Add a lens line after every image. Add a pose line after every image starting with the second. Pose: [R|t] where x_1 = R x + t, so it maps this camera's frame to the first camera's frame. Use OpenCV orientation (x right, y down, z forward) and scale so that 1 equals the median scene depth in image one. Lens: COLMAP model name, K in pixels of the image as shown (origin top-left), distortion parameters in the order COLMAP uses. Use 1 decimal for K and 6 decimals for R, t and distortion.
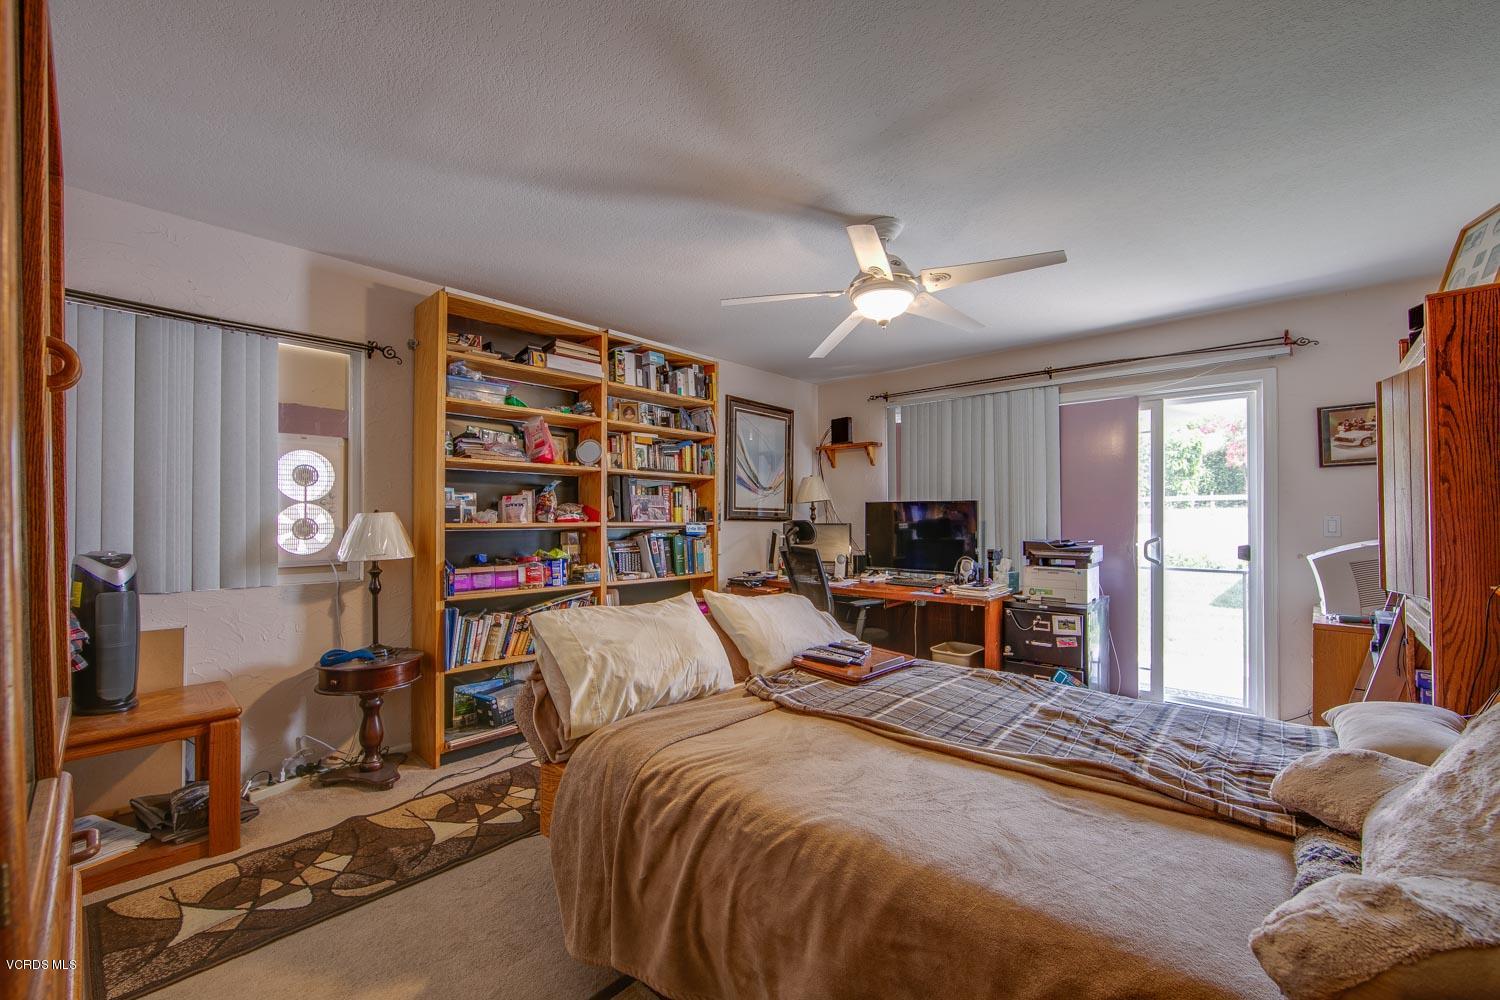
lens RADIAL K [[600.5, 0, 742.2], [0, 600.5, 509.4], [0, 0, 1]] dist [-0.008843, 0.000897]
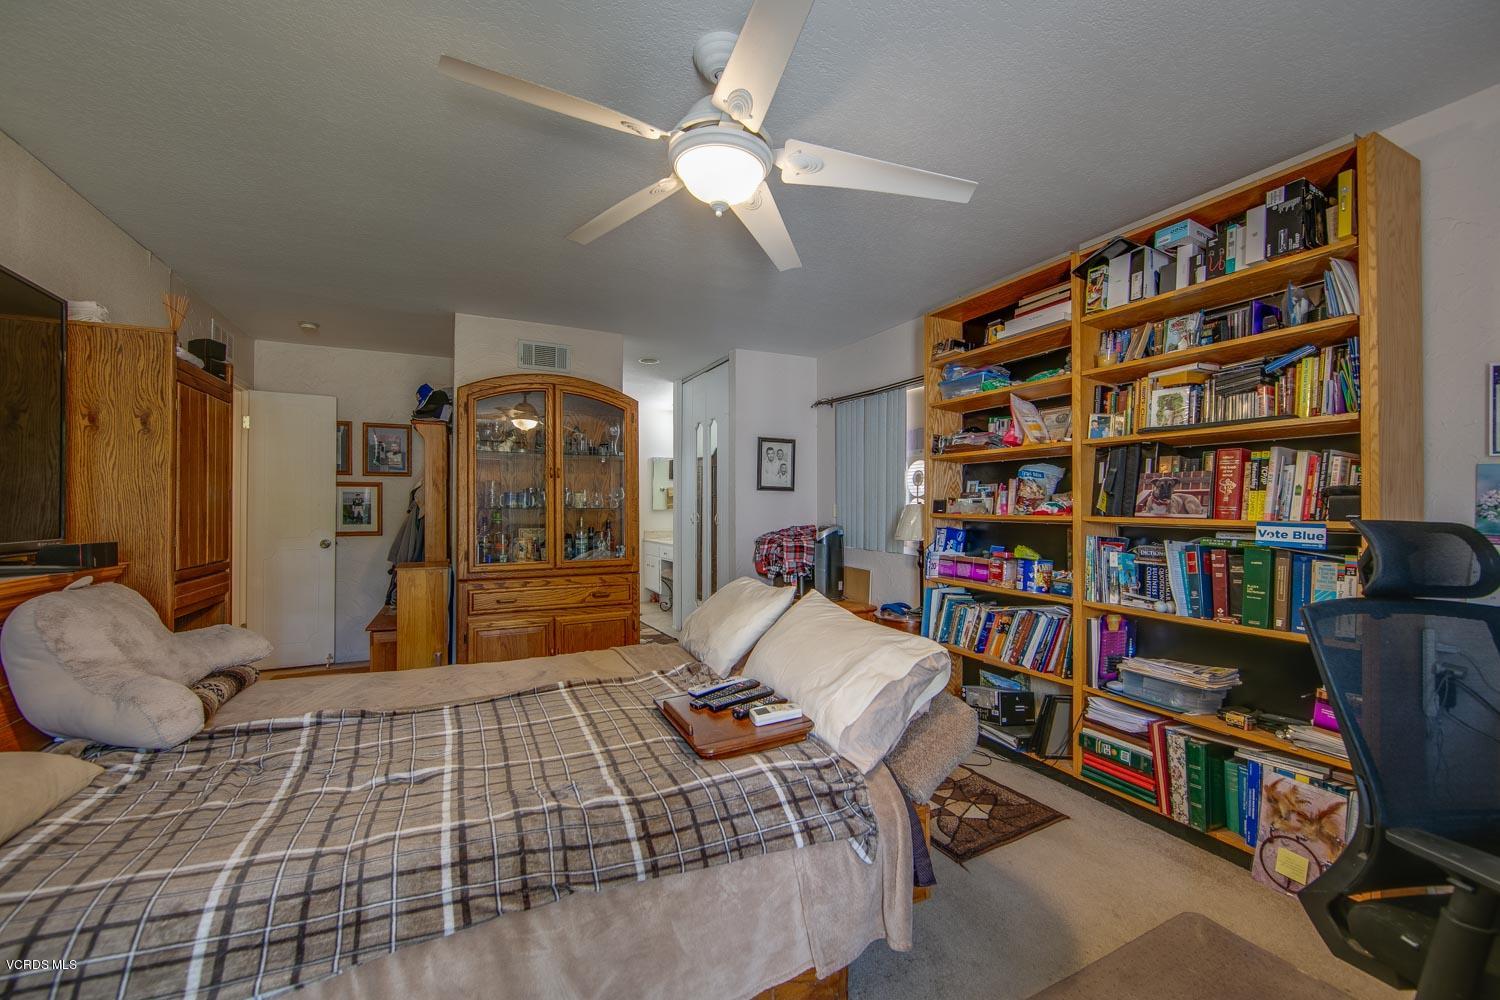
lens RADIAL K [[600.5, 0, 753.5], [0, 600.5, 503.4], [0, 0, 1]] dist [-0.008843, 0.000897]
pose [[-0.349556, -0.004816, -0.936903, 0.577208], [0.006693, 0.999948, -0.007637, 0.009298], [0.936892, -0.008940, -0.349506, 0.883259]]
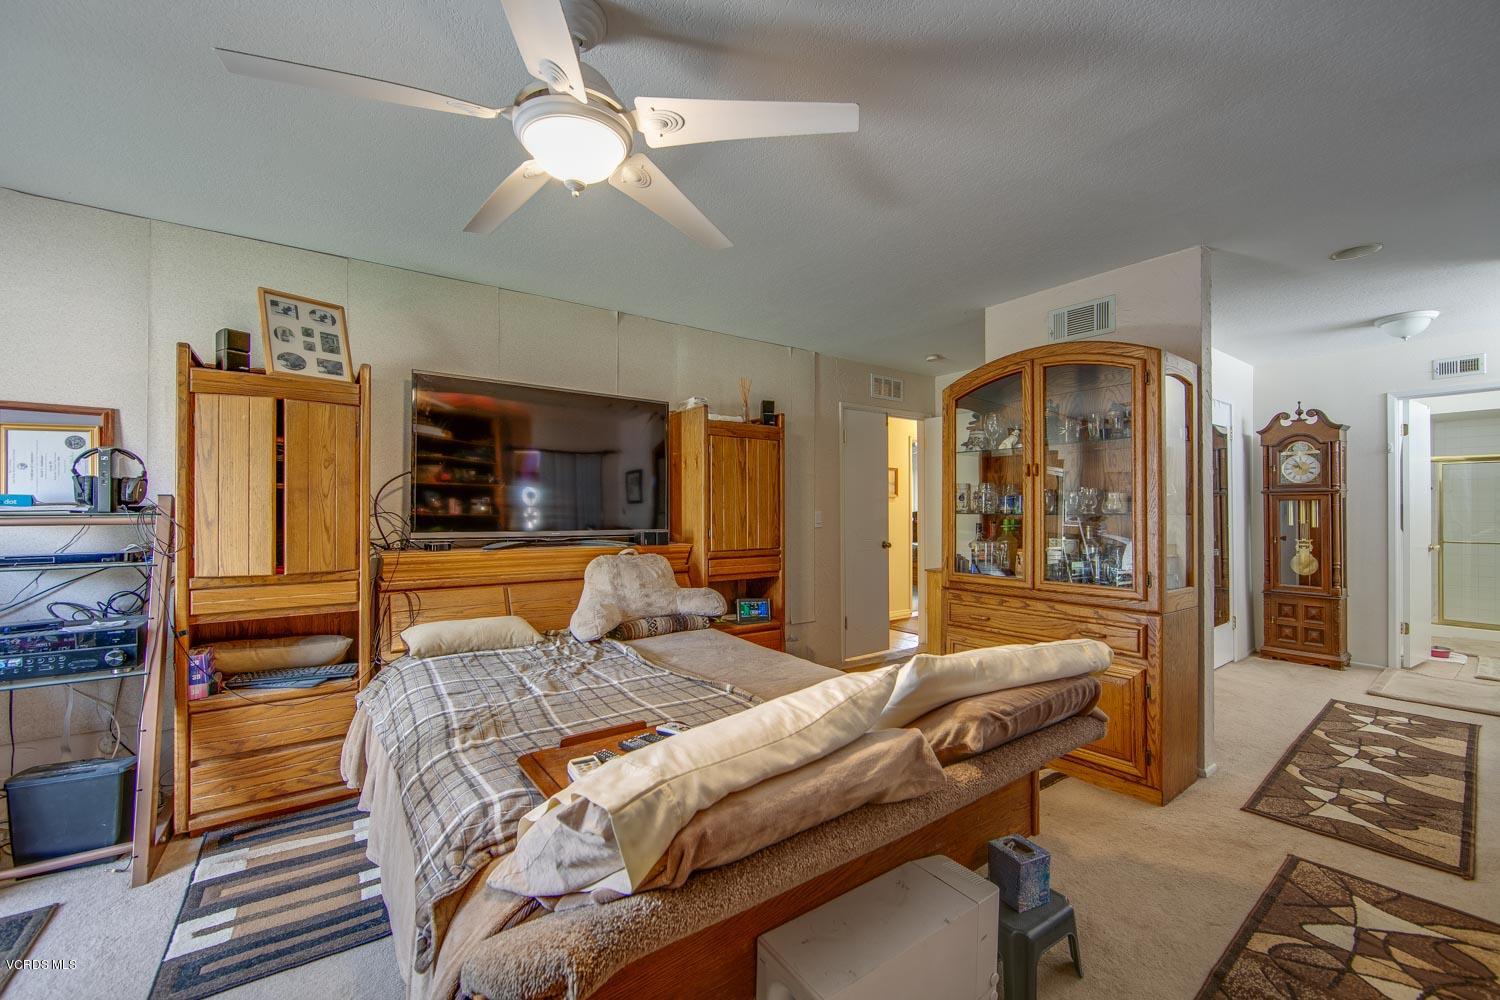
lens RADIAL K [[600.5, 0, 748.3], [0, 600.5, 503.5], [0, 0, 1]] dist [-0.008843, 0.000897]
pose [[-0.981581, 0.003588, 0.191014, -0.029802], [-0.000235, 0.999800, -0.019990, 0.009833], [-0.191048, -0.019667, -0.981384, 1.081824]]
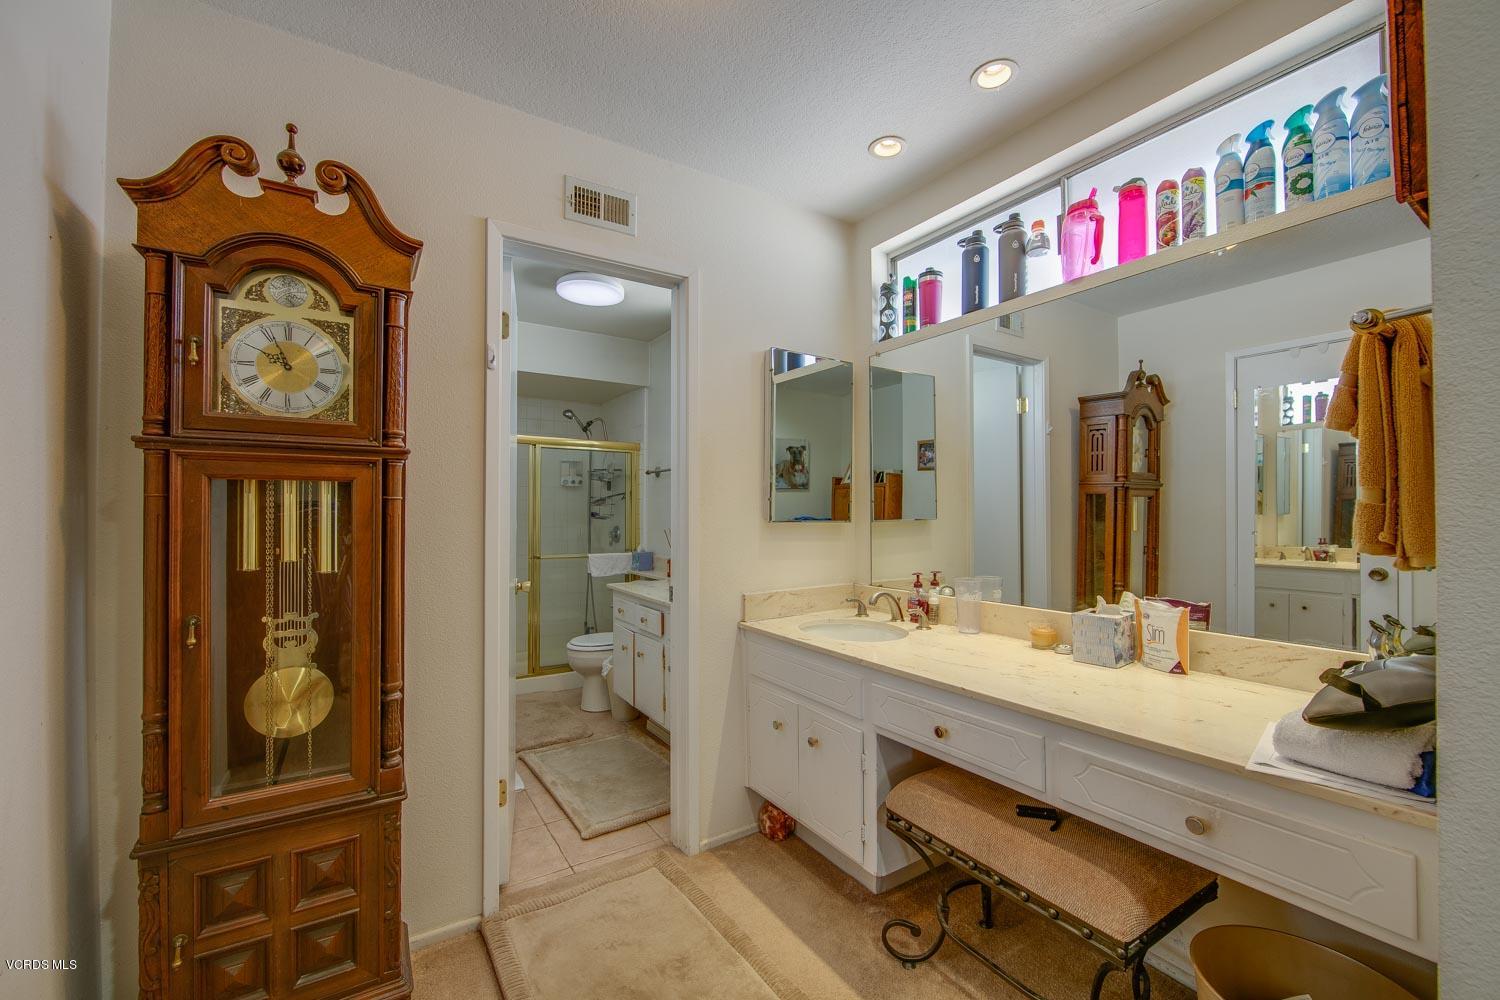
lens RADIAL K [[600.5, 0, 752.7], [0, 600.5, 503.6], [0, 0, 1]] dist [-0.008843, 0.000897]
pose [[-0.240677, -0.006552, -0.970583, -0.686733], [0.009666, 0.999911, -0.009147, -0.003130], [0.970557, -0.011583, -0.240593, -0.076322]]
